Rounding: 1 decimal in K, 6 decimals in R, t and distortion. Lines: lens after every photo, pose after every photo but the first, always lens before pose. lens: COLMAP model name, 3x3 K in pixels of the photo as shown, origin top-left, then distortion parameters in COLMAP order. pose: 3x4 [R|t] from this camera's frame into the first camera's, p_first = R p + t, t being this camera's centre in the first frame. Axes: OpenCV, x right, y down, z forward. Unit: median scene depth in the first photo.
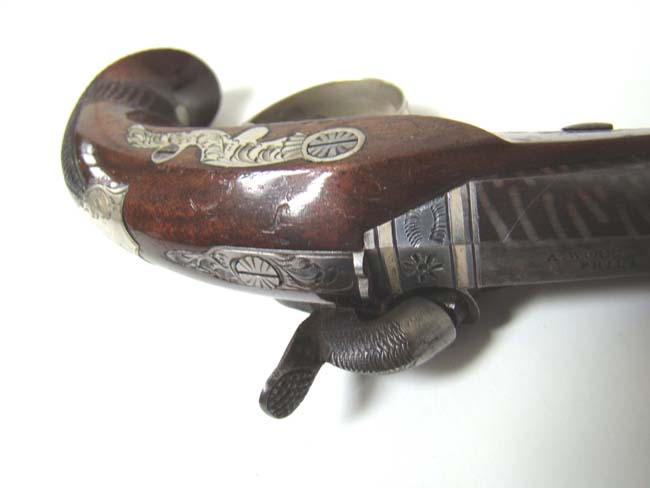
lens RADIAL K [[599.1, 0, 325.0], [0, 599.1, 244.0], [0, 0, 1]] dist [-0.195622, -0.002472]
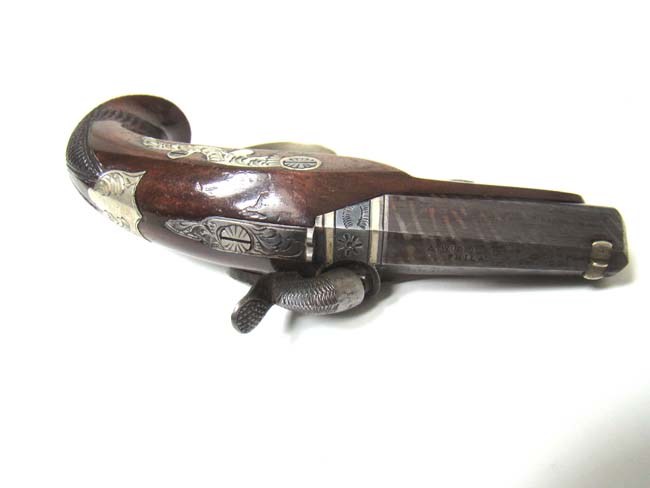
lens RADIAL K [[599.1, 0, 325.0], [0, 599.1, 244.0], [0, 0, 1]] dist [-0.195622, -0.002472]
pose [[0.966250, 0.168252, 0.195071, -0.195641], [-0.125514, 0.968766, -0.213865, 0.365076], [-0.224962, 0.182163, 0.957188, -0.465775]]
